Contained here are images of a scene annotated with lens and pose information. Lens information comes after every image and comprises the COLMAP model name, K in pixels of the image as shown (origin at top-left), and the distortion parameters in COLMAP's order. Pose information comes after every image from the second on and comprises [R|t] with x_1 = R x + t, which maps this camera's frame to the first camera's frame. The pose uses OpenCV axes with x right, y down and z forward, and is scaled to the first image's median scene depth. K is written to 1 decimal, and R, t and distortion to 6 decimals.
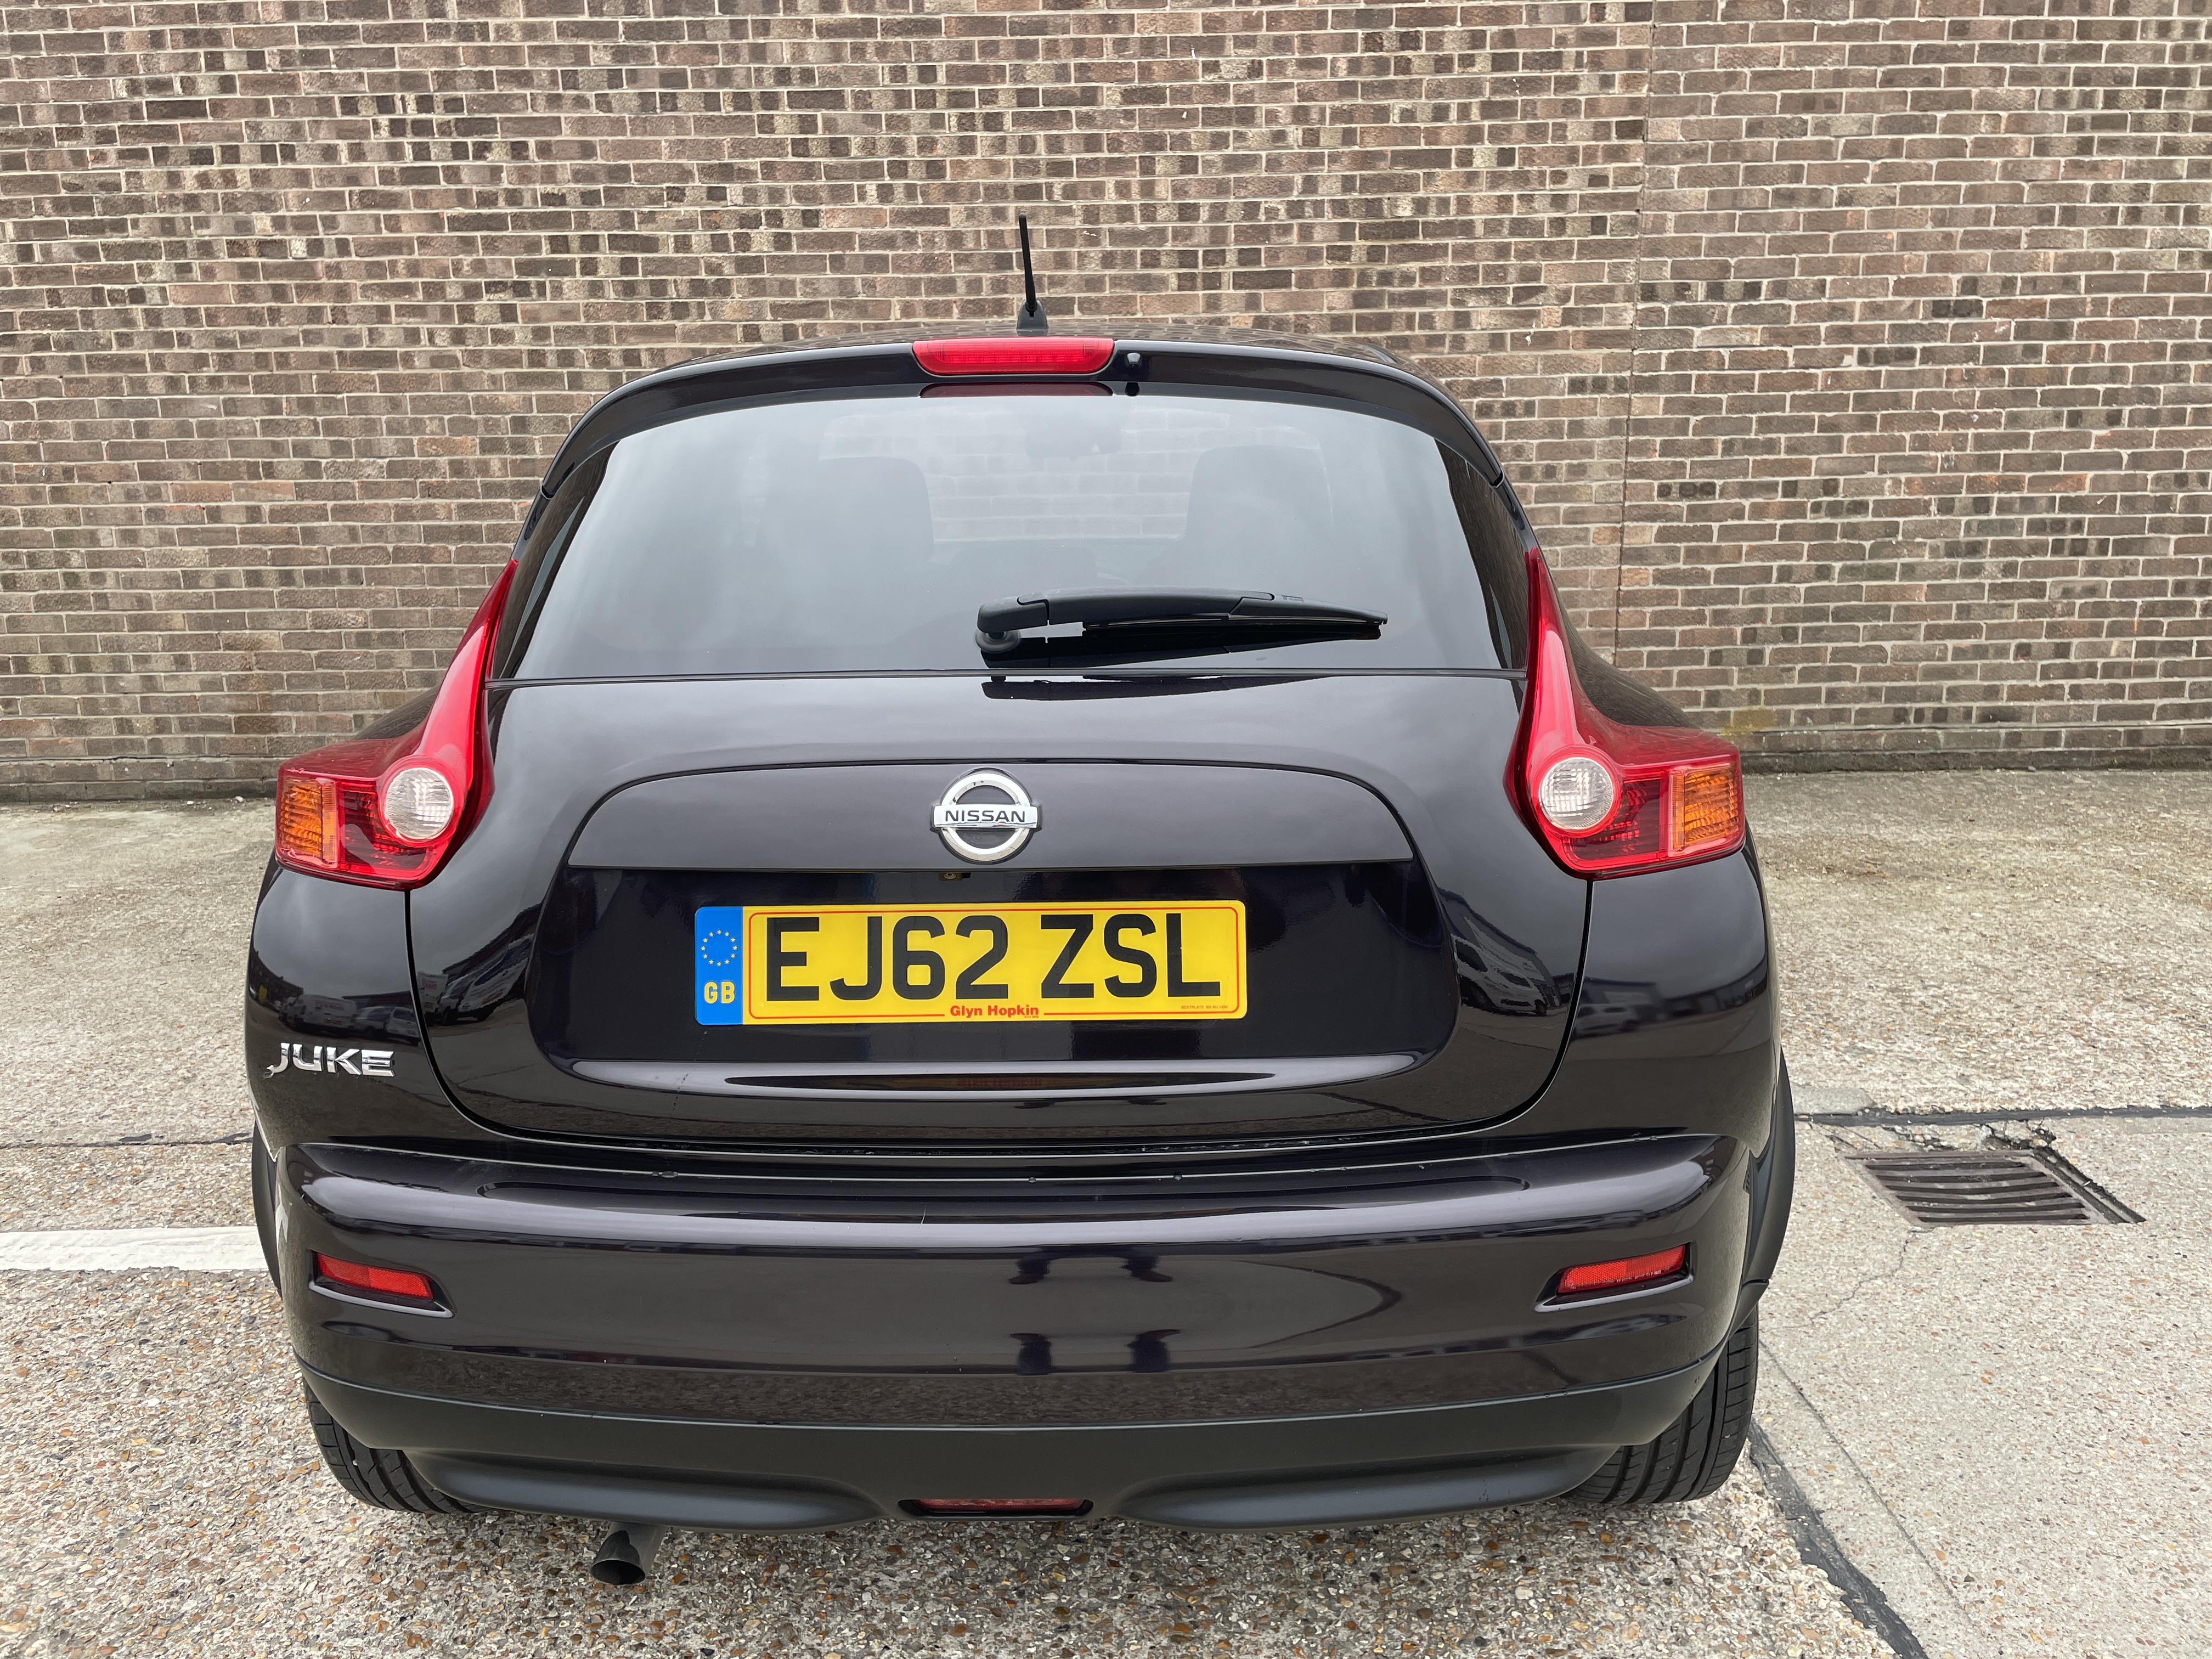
lens RADIAL K [[1656.0, 0, 1110.2], [0, 1656.0, 793.8], [0, 0, 1]] dist [0.093263, -0.118648]
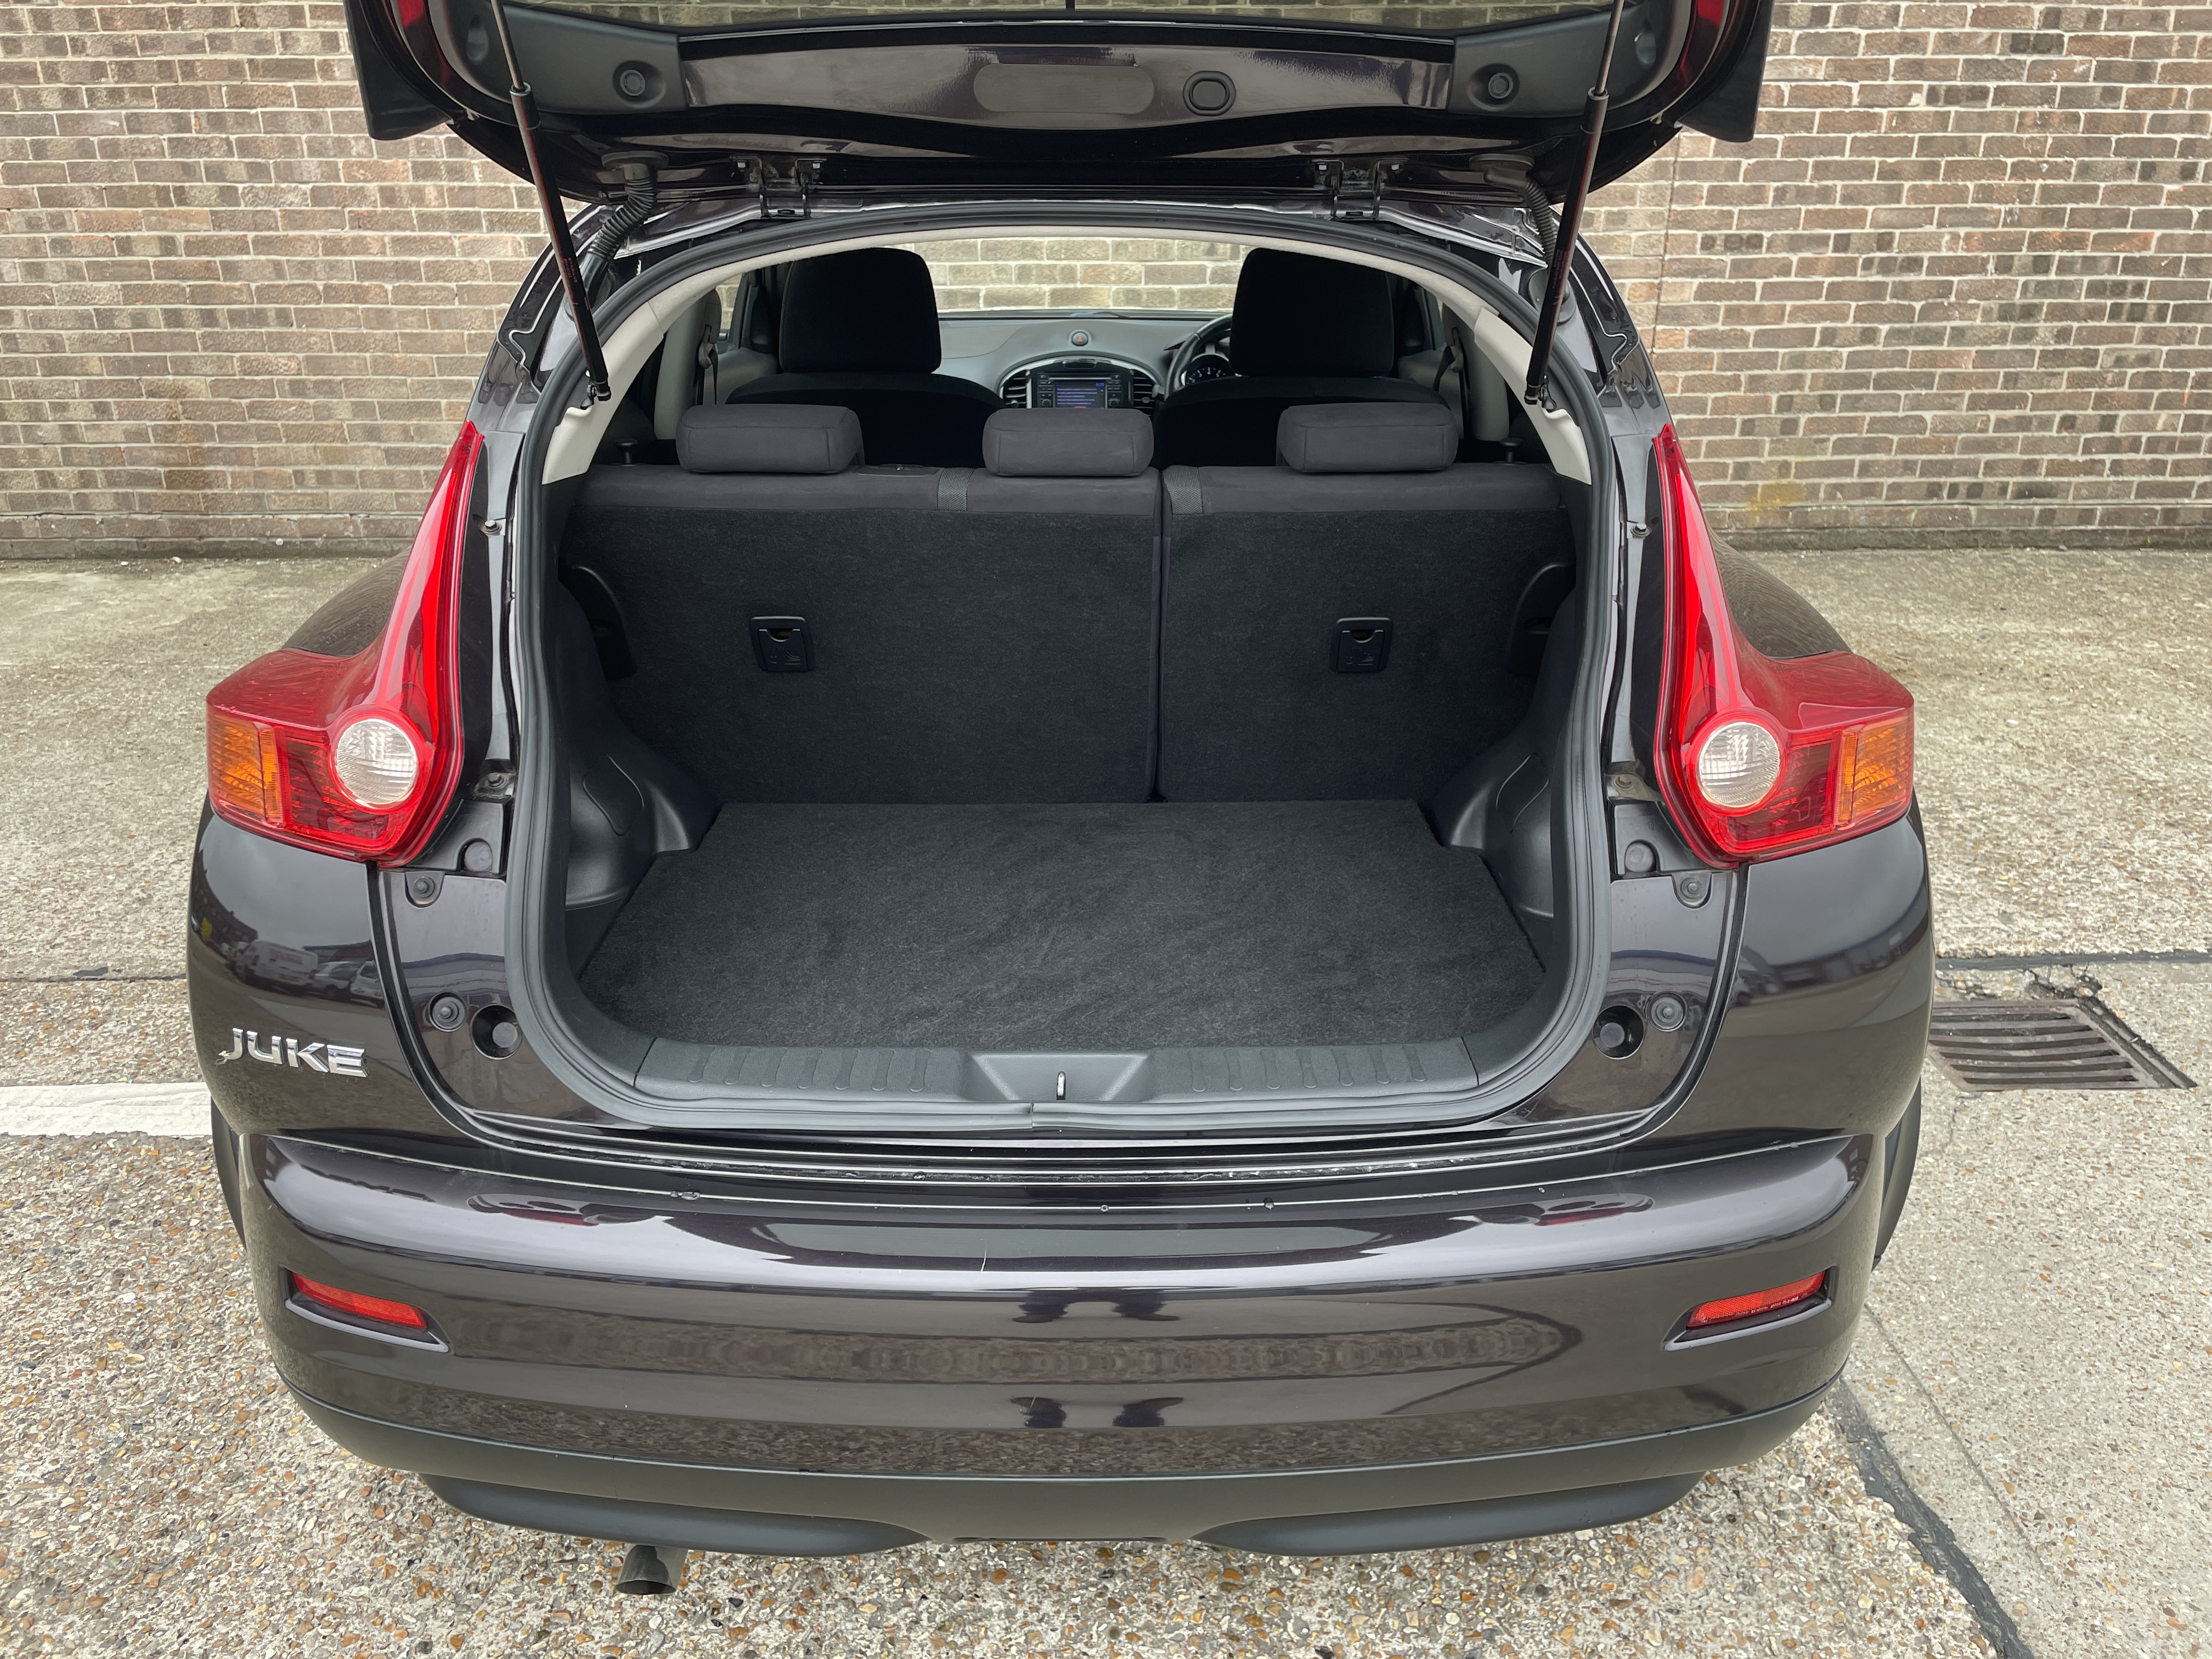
lens RADIAL K [[1656.0, 0, 1118.5], [0, 1656.0, 785.7], [0, 0, 1]] dist [0.093263, -0.118648]
pose [[0.999656, 0.007528, 0.025135, -0.016741], [-0.011566, 0.986296, 0.164578, -0.035752], [-0.023552, -0.164812, 0.986044, 0.043810]]
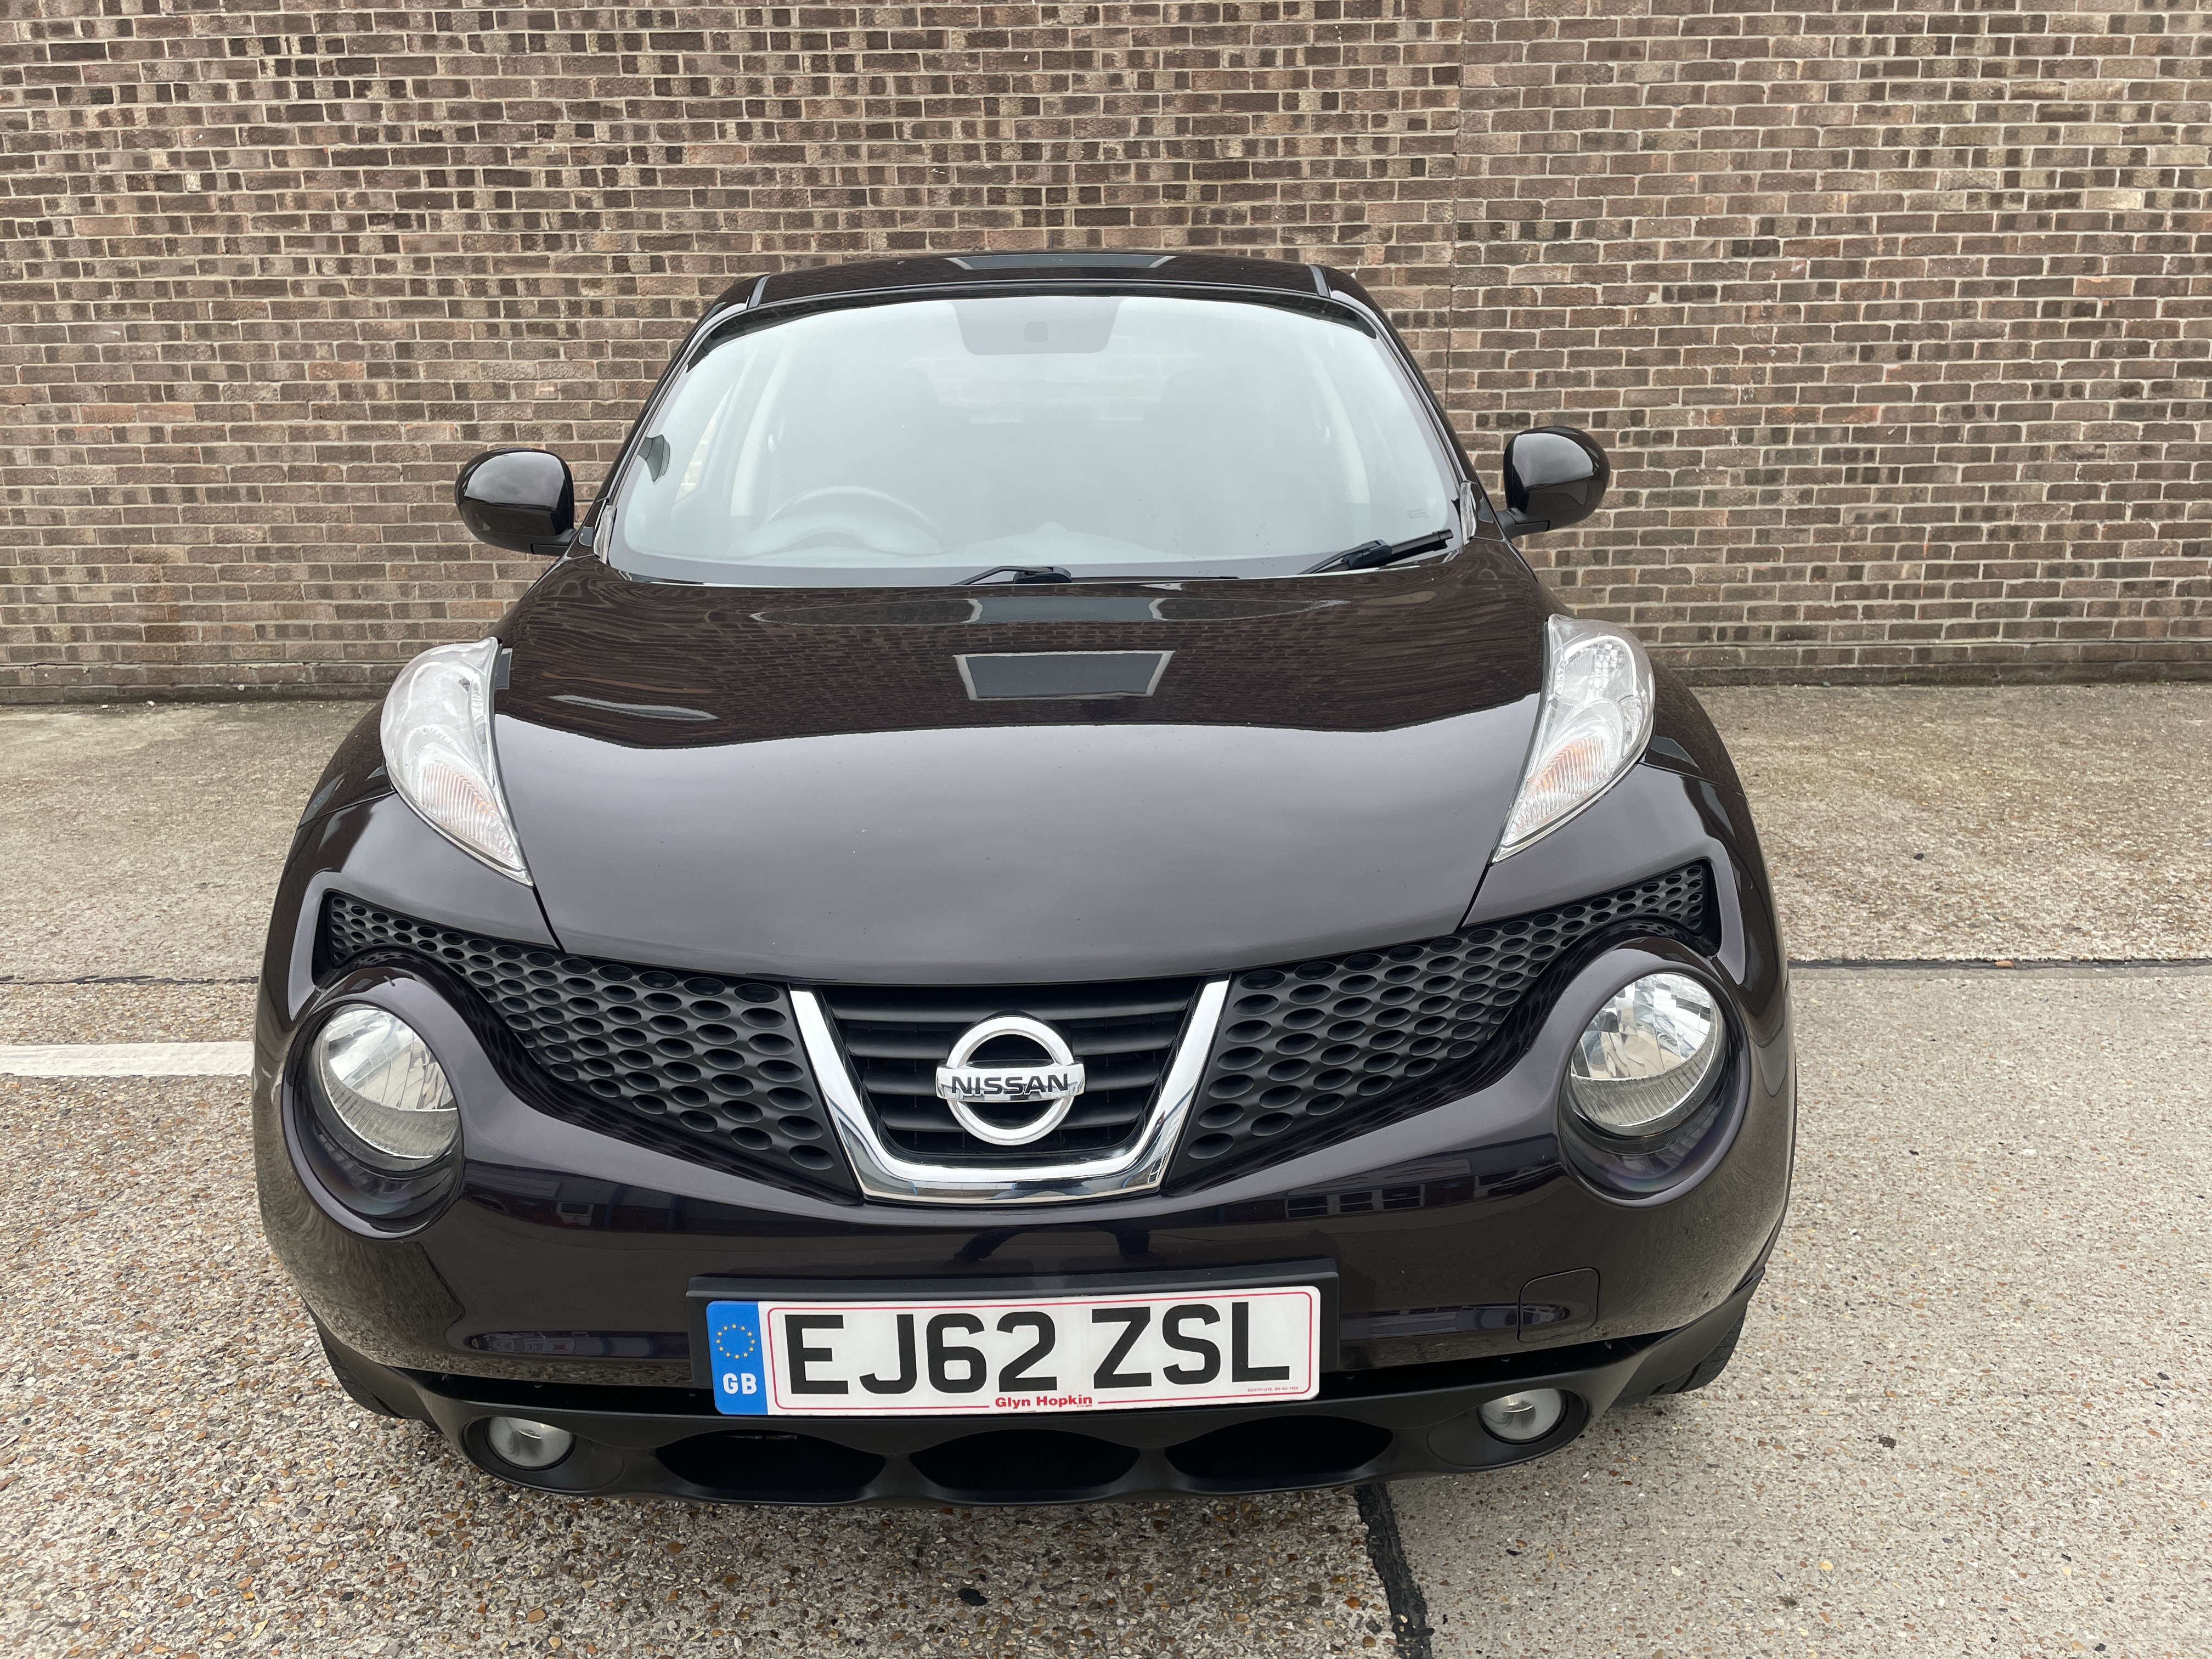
lens RADIAL K [[1656.0, 0, 1113.5], [0, 1656.0, 800.1], [0, 0, 1]] dist [0.093263, -0.118648]
pose [[0.999986, 0.005092, -0.001368, 0.102819], [-0.005036, 0.999241, 0.038619, 0.021609], [0.001563, -0.038612, 0.999253, -0.076436]]
